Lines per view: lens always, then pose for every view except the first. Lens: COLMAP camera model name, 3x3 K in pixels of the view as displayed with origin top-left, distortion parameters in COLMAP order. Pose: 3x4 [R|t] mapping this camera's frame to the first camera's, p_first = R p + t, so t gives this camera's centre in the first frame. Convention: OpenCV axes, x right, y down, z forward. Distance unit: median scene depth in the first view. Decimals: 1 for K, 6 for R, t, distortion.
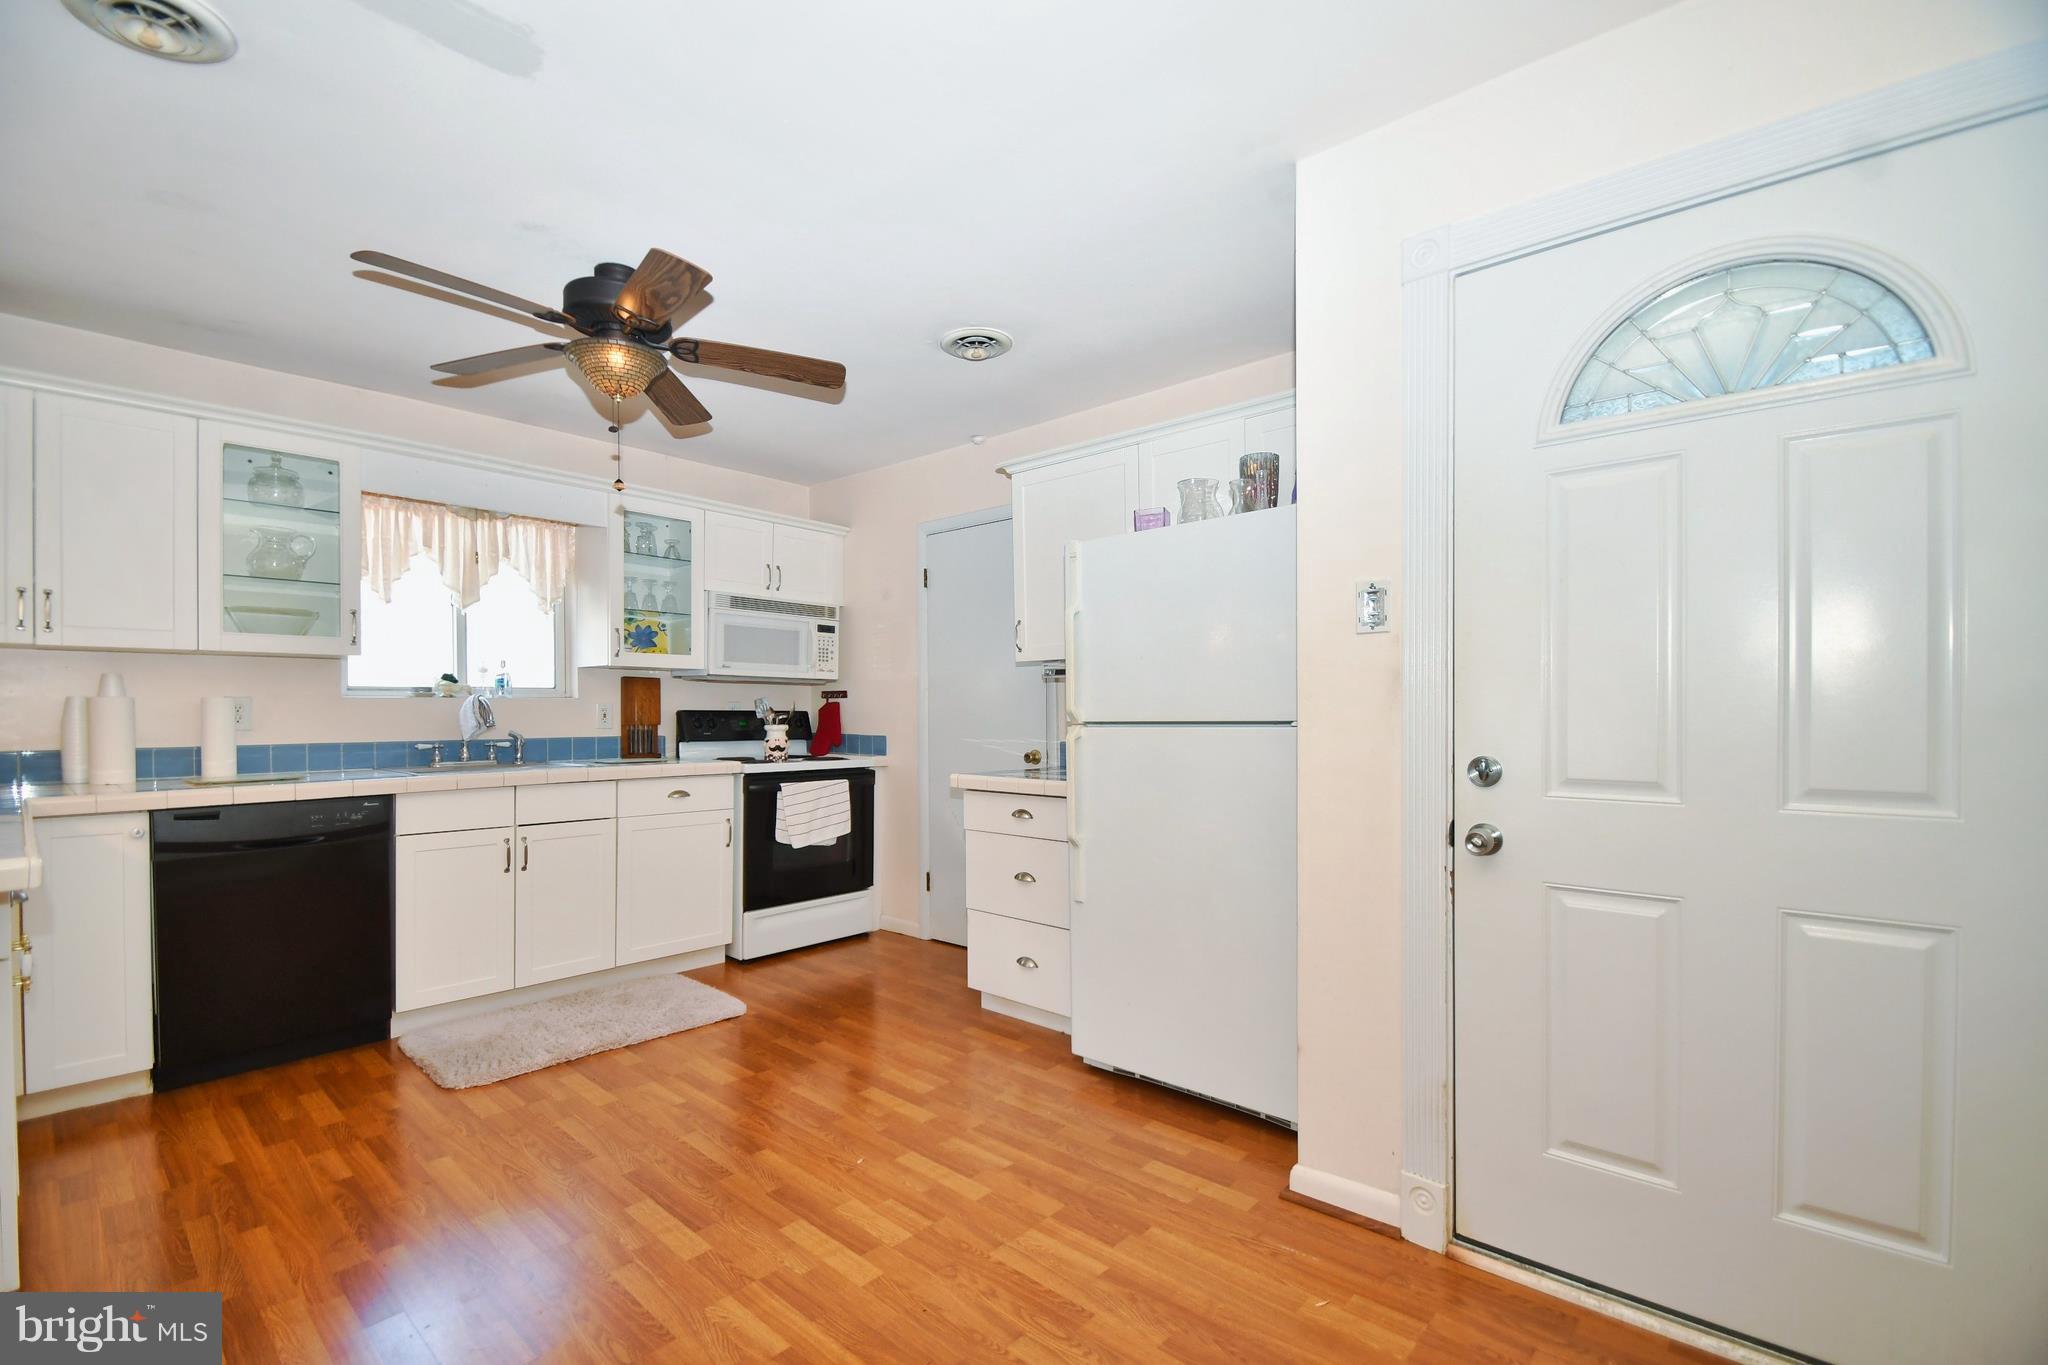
lens RADIAL K [[901.8, 0, 1005.7], [0, 901.8, 720.9], [0, 0, 1]] dist [0.010899, -0.010211]
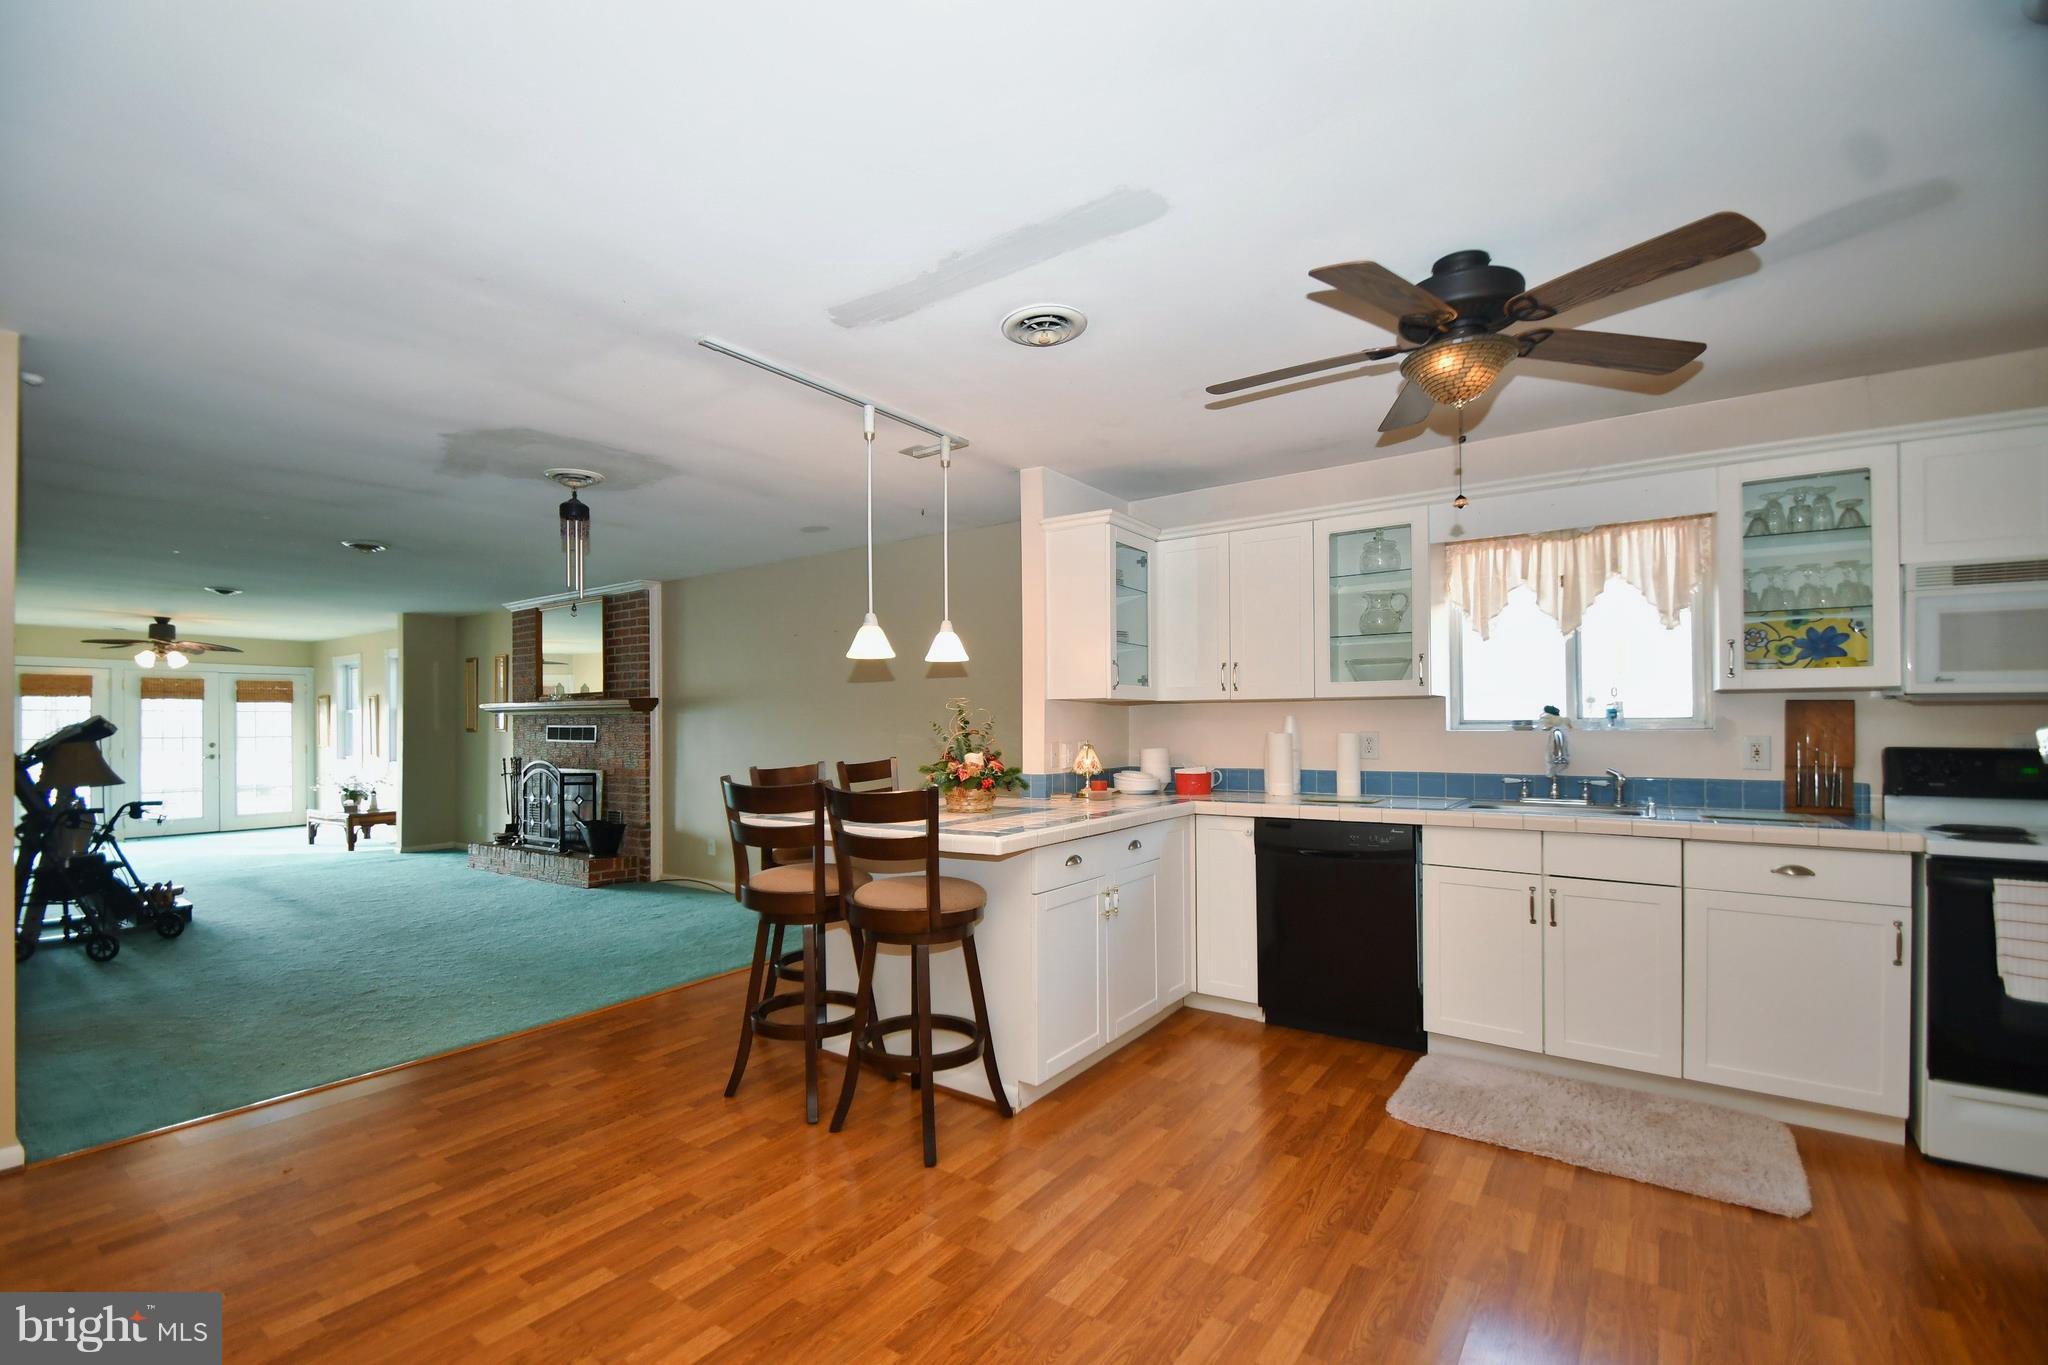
lens RADIAL K [[901.8, 0, 998.0], [0, 901.8, 717.4], [0, 0, 1]] dist [0.010899, -0.010211]
pose [[0.099268, -0.007403, -0.995033, 0.288044], [-0.005431, 0.999953, -0.007981, -0.029878], [0.995046, 0.006197, 0.099224, 0.334064]]
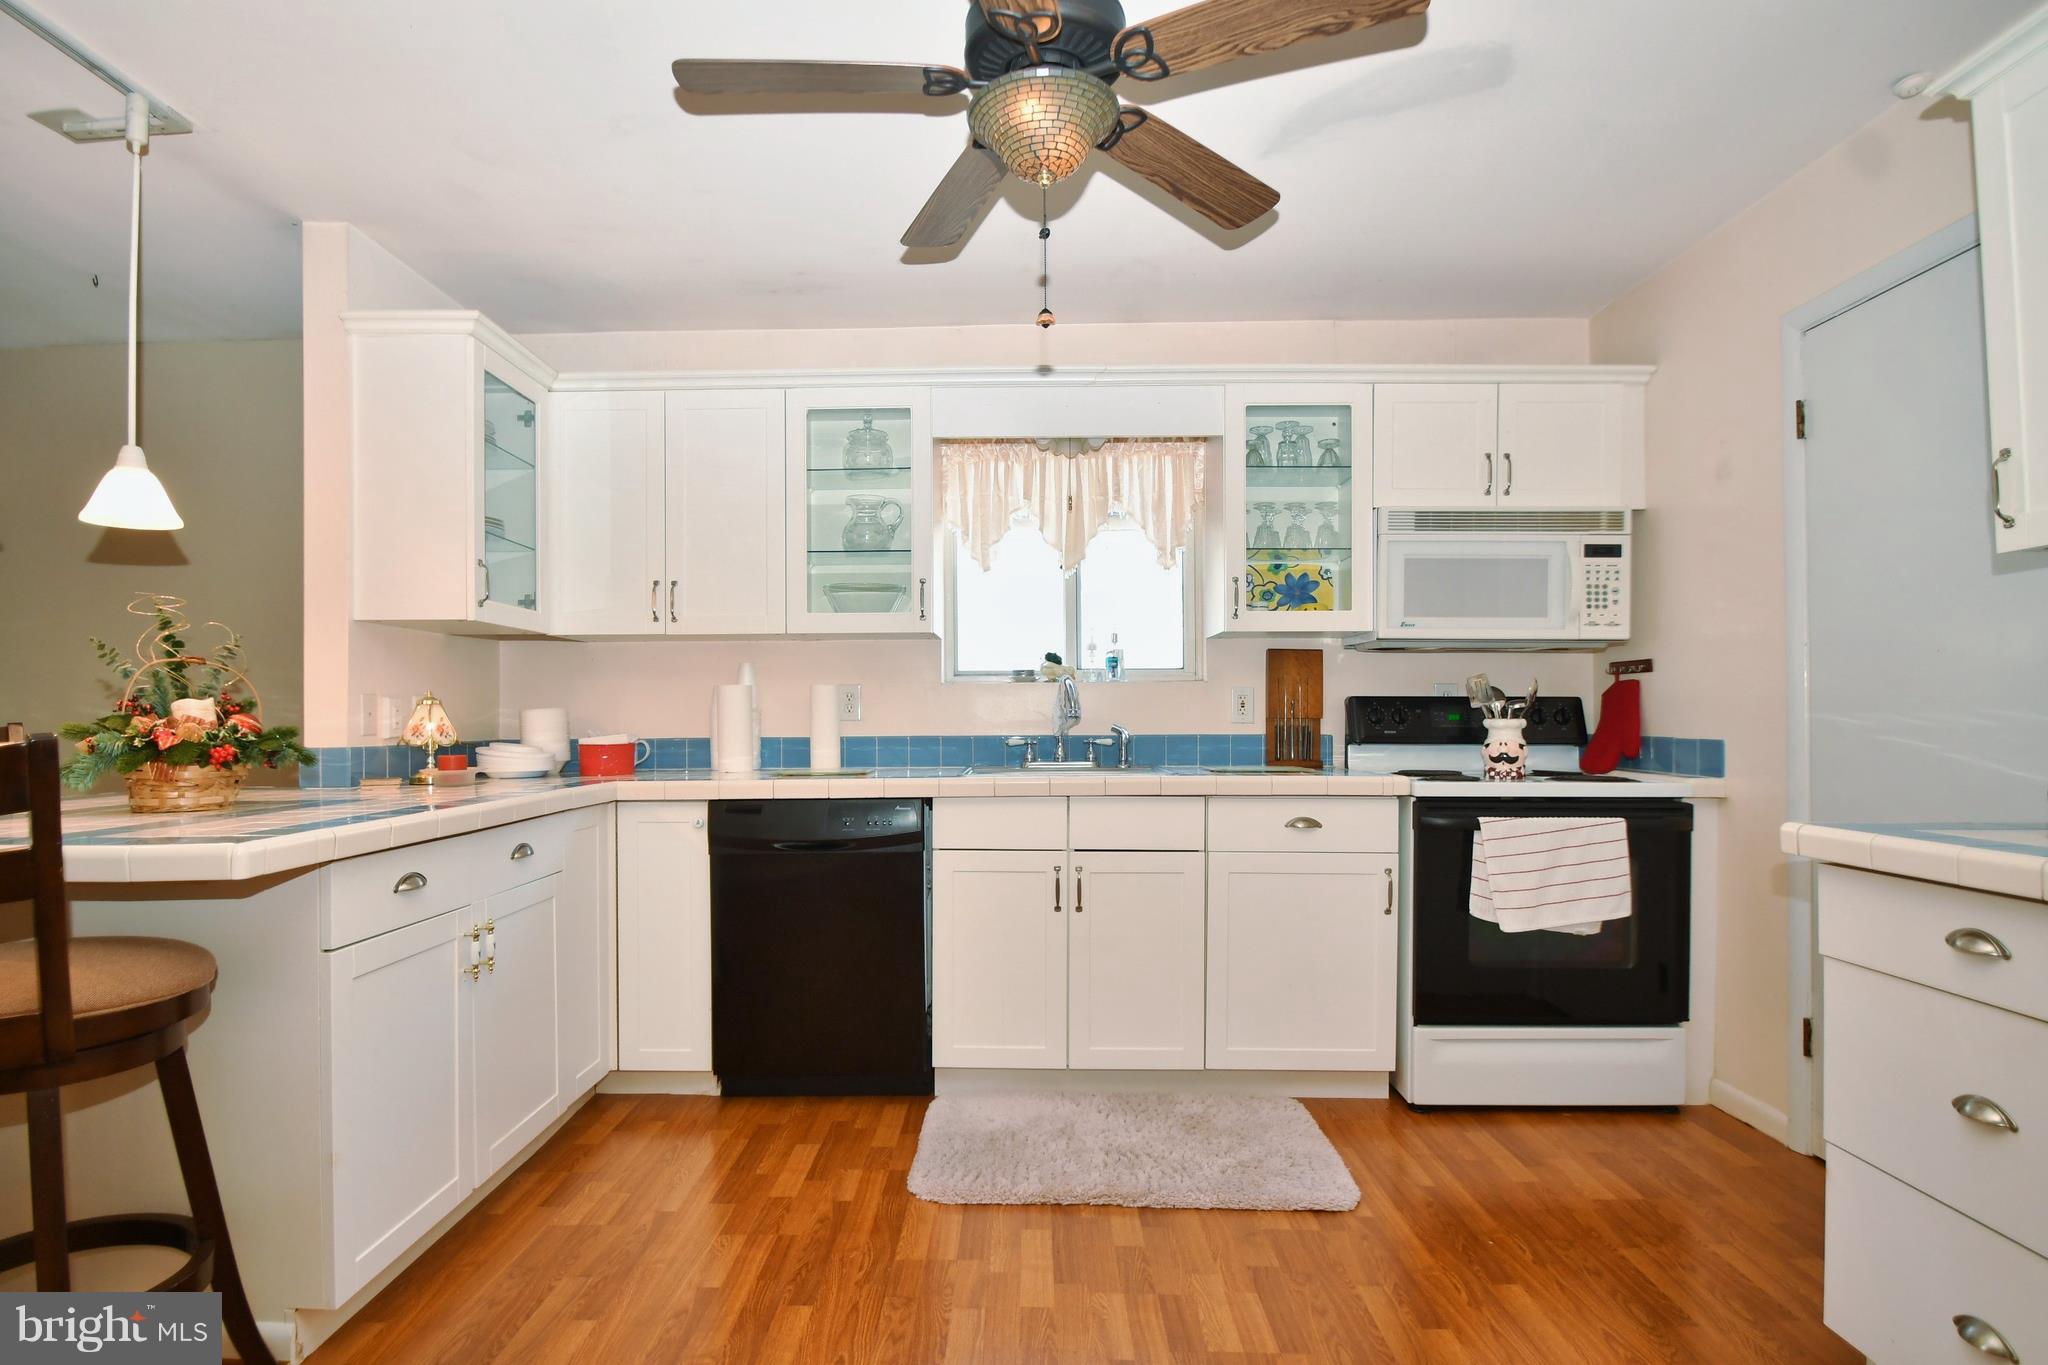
lens RADIAL K [[1054.3, 0, 1006.6], [0, 1054.3, 720.1], [0, 0, 1]] dist [-0.005454, -0.011065]
pose [[0.653723, -0.000098, -0.756734, 0.072960], [-0.005125, 0.999976, -0.004557, 0.012647], [0.756717, 0.006857, 0.653707, 0.365297]]
